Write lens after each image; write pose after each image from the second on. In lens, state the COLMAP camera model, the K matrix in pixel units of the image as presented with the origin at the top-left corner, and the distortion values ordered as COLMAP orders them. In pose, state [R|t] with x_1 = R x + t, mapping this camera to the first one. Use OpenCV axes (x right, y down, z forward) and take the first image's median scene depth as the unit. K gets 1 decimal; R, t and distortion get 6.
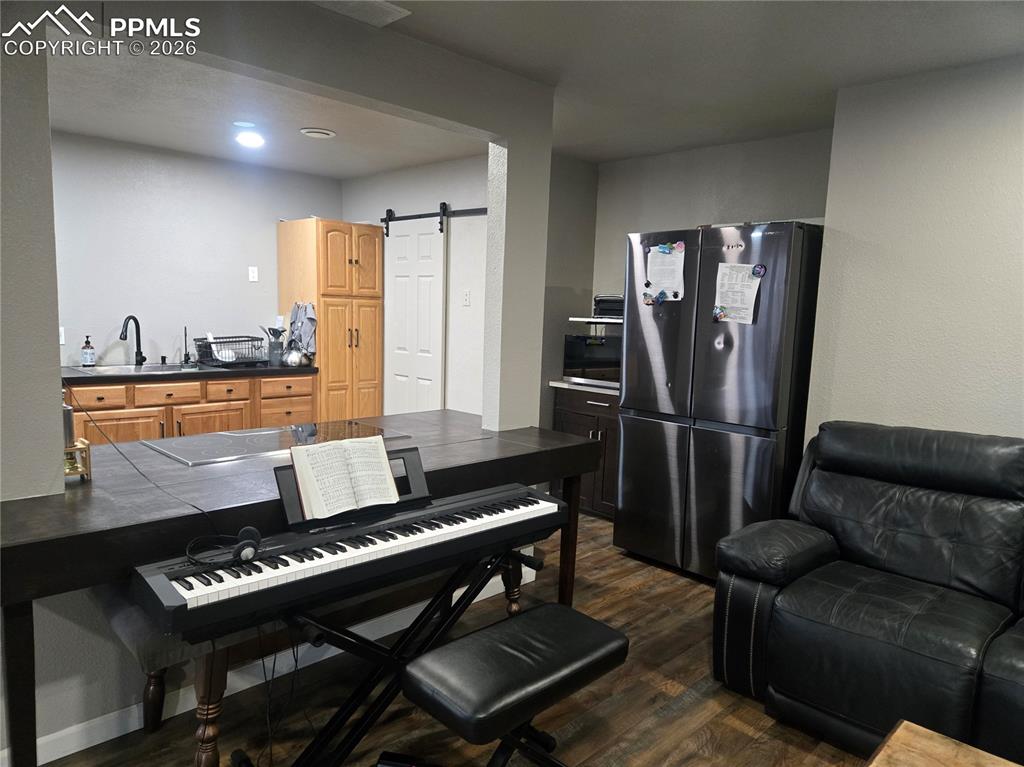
lens RADIAL K [[697.3, 0, 513.3], [0, 697.3, 380.0], [0, 0, 1]] dist [0.079096, -0.056112]
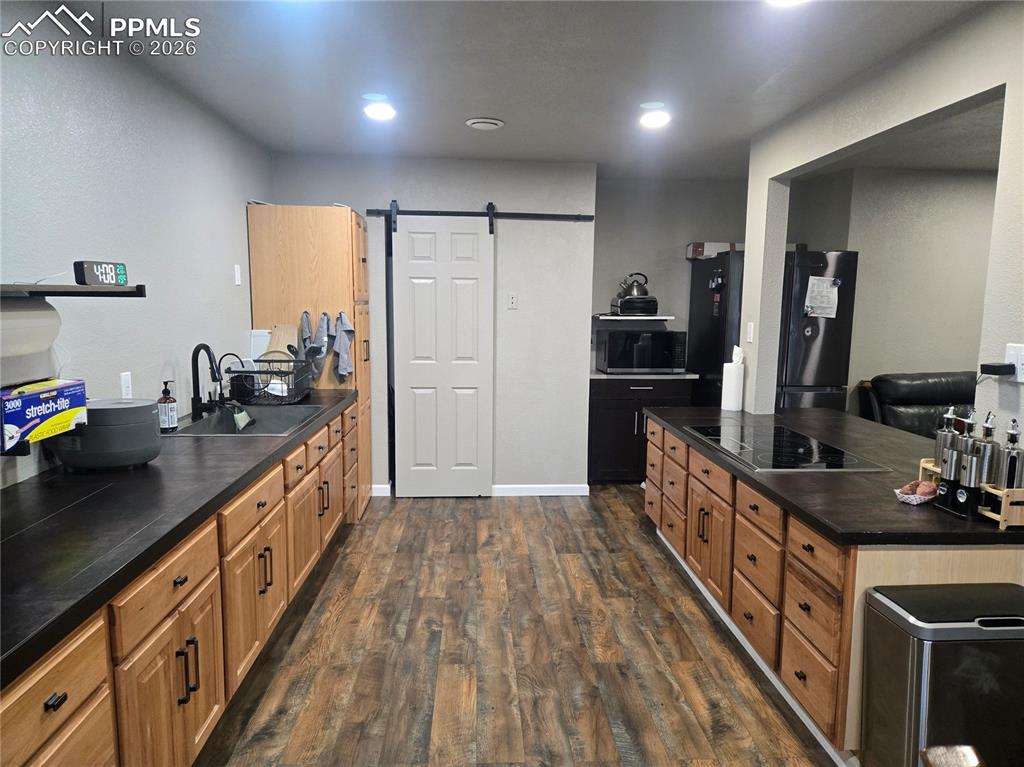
lens RADIAL K [[697.3, 0, 519.7], [0, 697.3, 362.1], [0, 0, 1]] dist [0.079096, -0.056112]
pose [[0.661637, -0.093289, 0.743998, -0.887210], [0.089132, 0.994980, 0.045494, -0.082690], [-0.744508, 0.036214, 0.666631, 0.367284]]
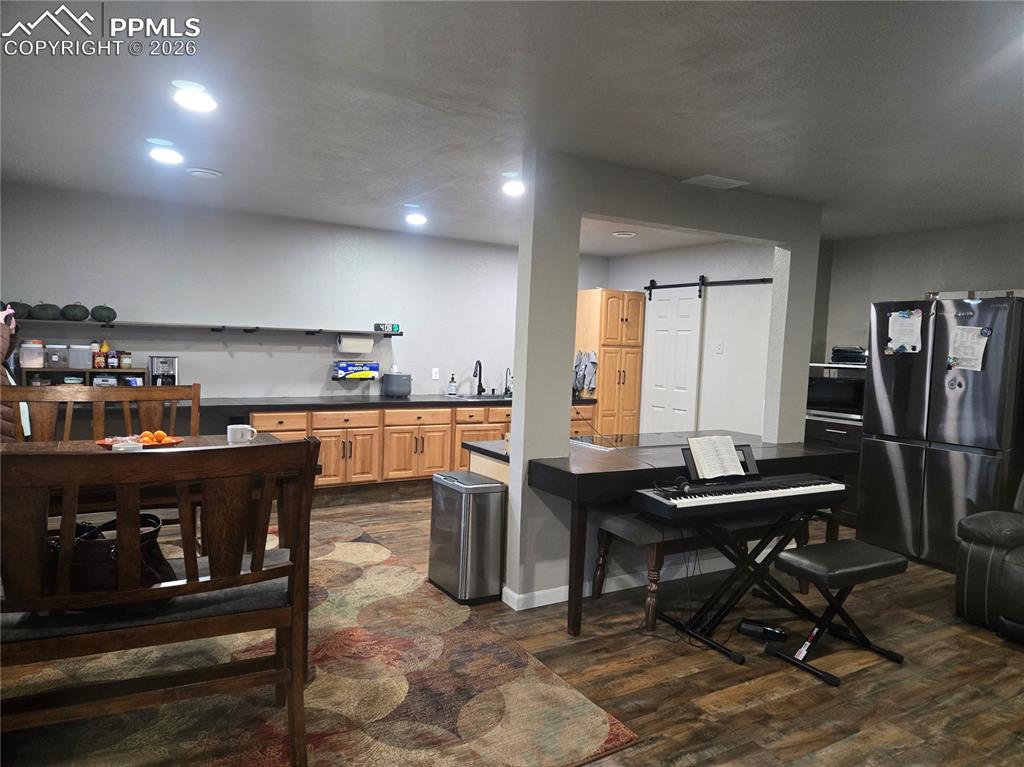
lens RADIAL K [[697.3, 0, 504.3], [0, 697.3, 383.9], [0, 0, 1]] dist [0.079096, -0.056112]
pose [[0.972924, 0.015495, -0.230605, -0.168705], [-0.027527, 0.998417, -0.049048, 0.027166], [0.229480, 0.054068, 0.971810, -0.389178]]
